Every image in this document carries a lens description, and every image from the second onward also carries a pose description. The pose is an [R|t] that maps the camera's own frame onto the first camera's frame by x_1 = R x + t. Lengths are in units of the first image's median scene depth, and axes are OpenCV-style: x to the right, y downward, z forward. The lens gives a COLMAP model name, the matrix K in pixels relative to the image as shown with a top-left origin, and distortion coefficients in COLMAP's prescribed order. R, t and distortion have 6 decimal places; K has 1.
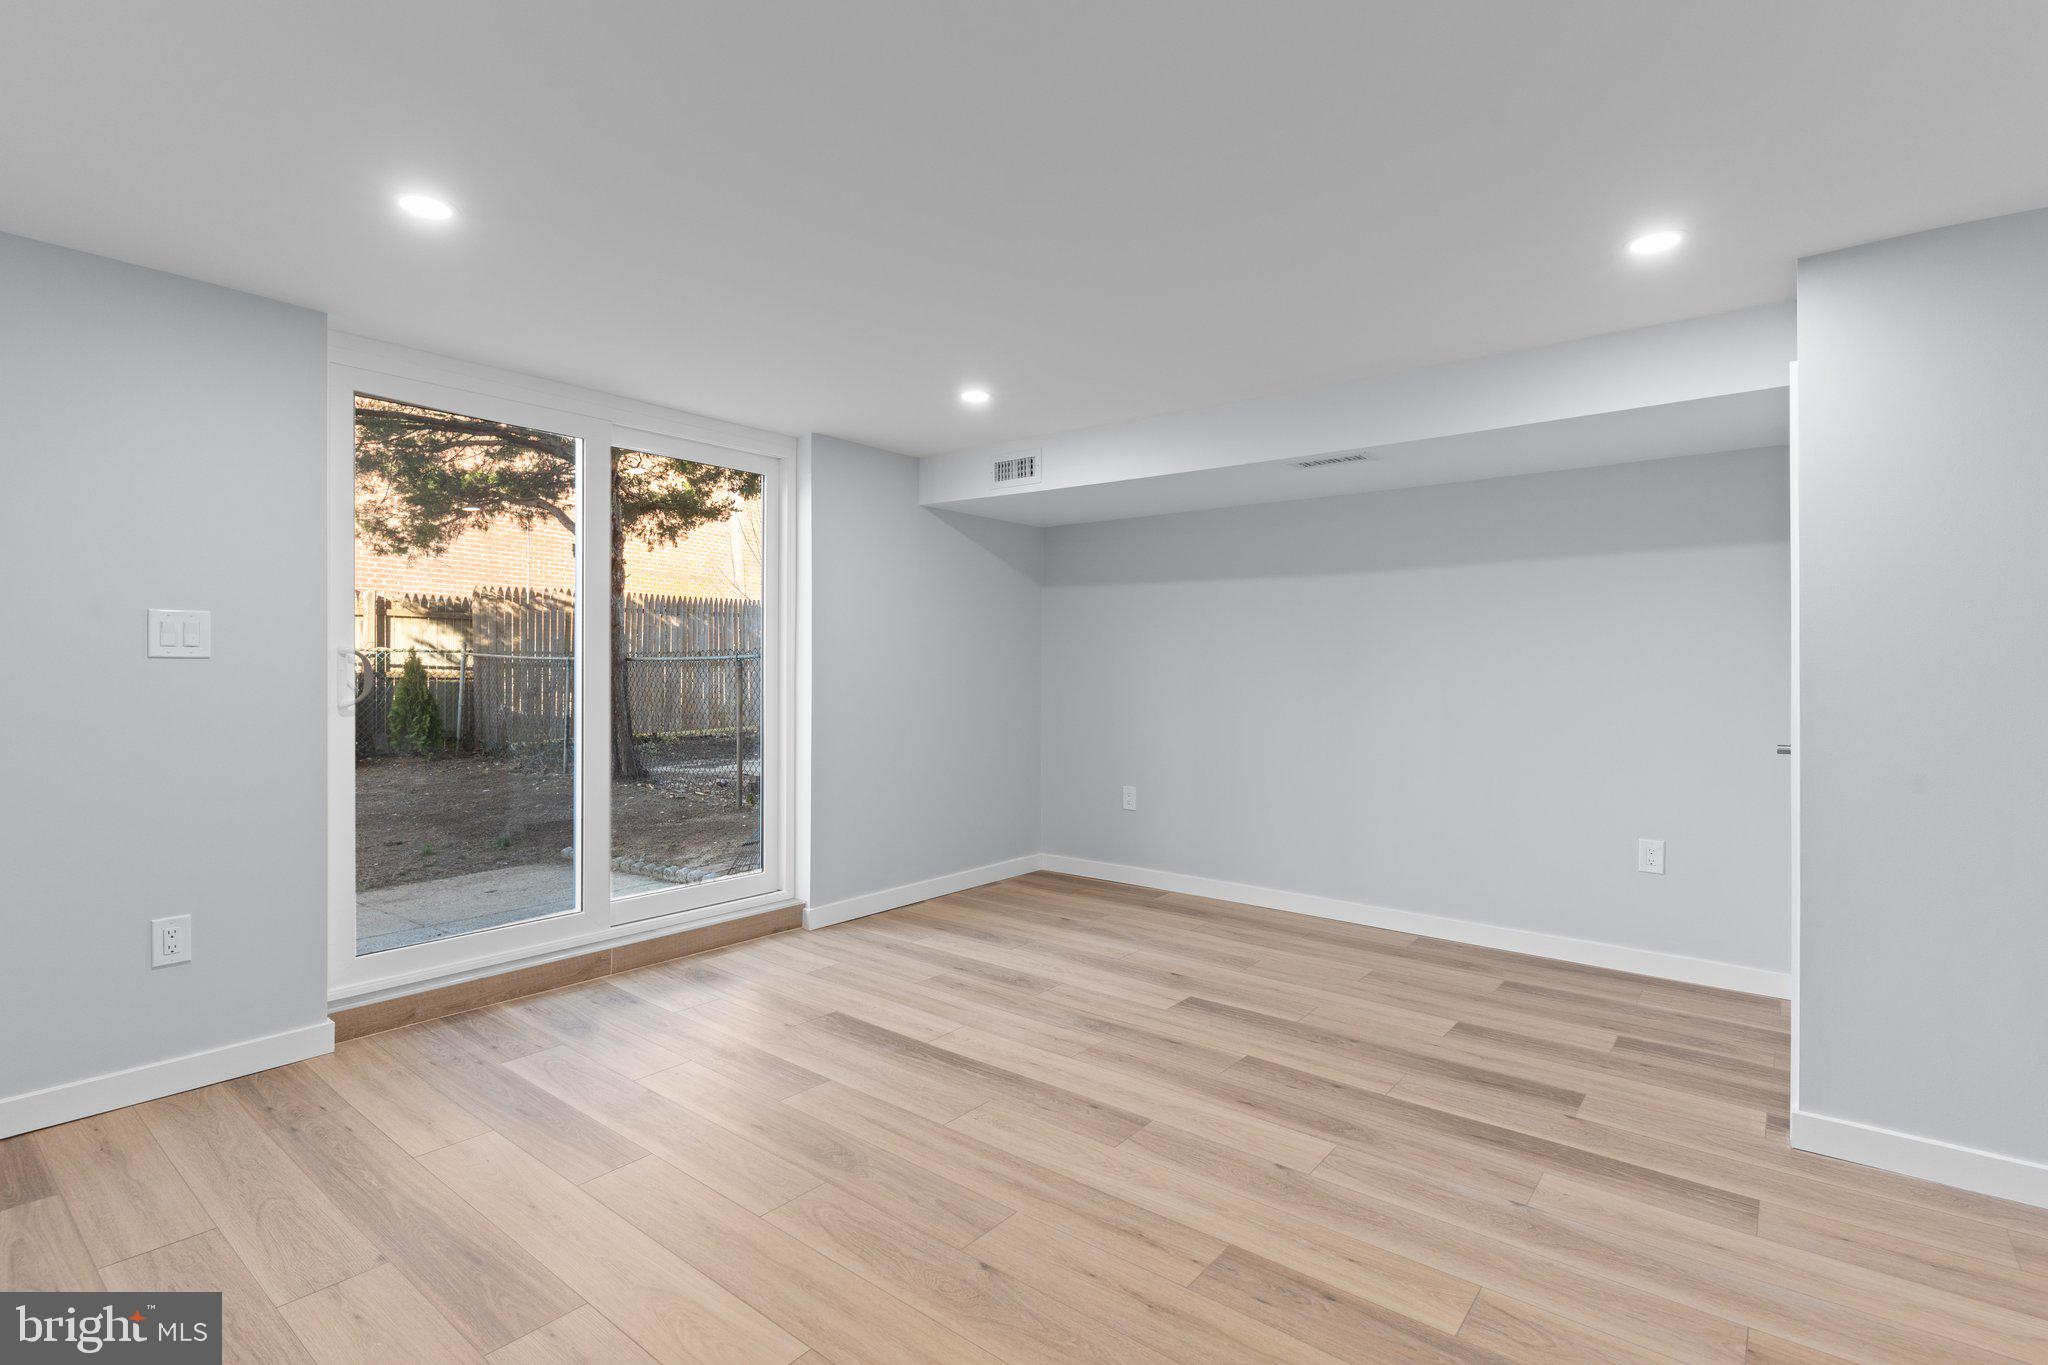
lens RADIAL K [[970.3, 0, 1018.2], [0, 970.3, 669.6], [0, 0, 1]] dist [0.000465, -0.000627]
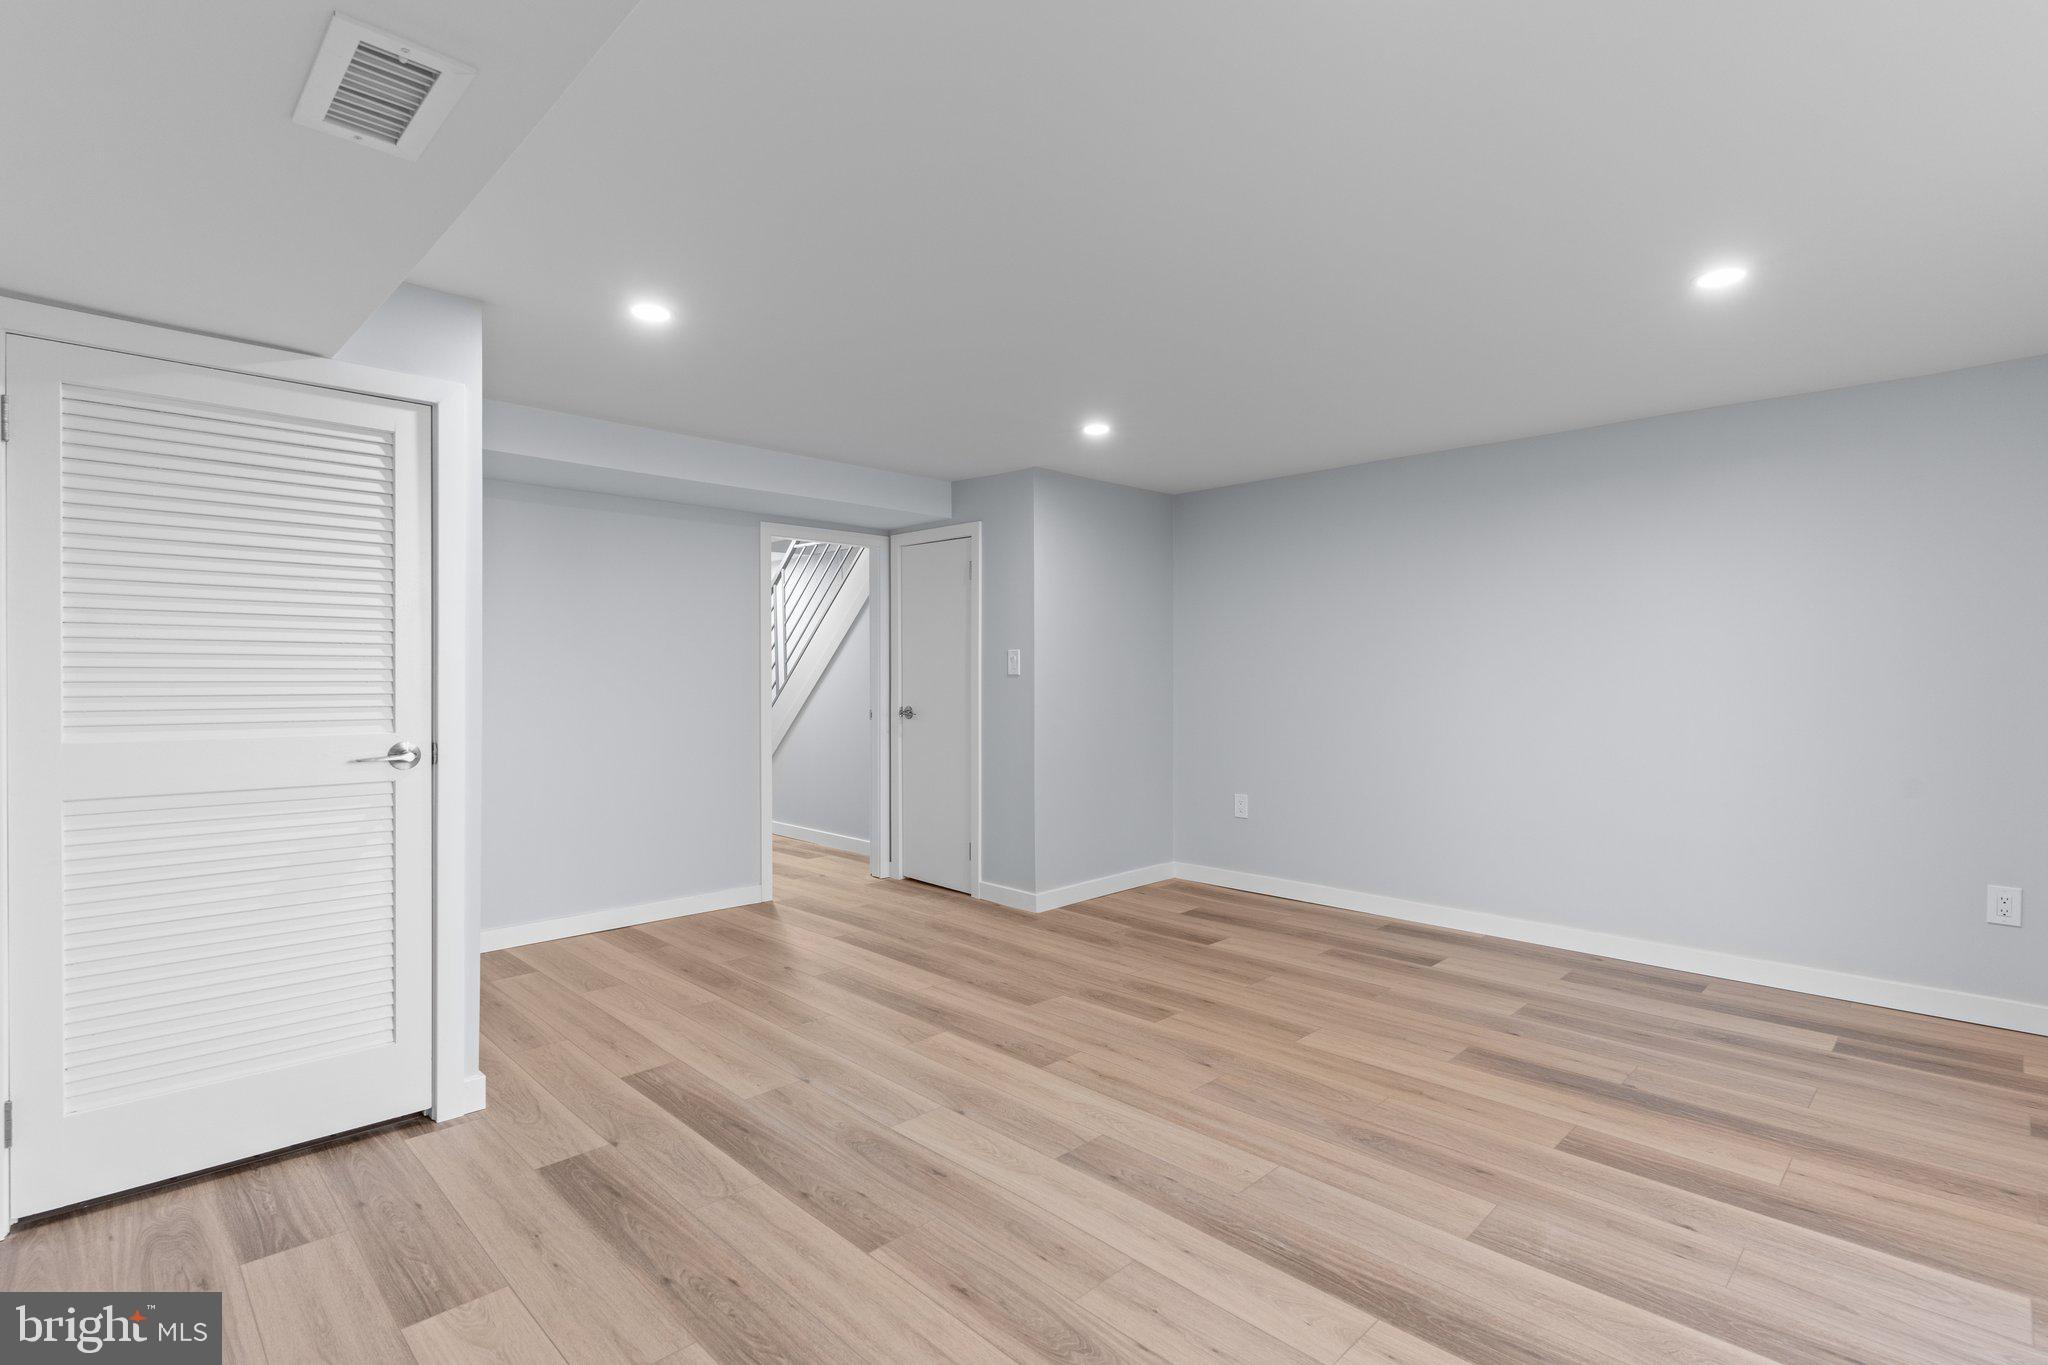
lens RADIAL K [[970.3, 0, 1021.5], [0, 970.3, 678.7], [0, 0, 1]] dist [0.000465, -0.000627]
pose [[-0.993594, -0.005765, 0.112862, 0.059472], [-0.004678, 0.999940, 0.009893, -0.007374], [-0.112912, 0.009302, -0.993561, 1.714744]]
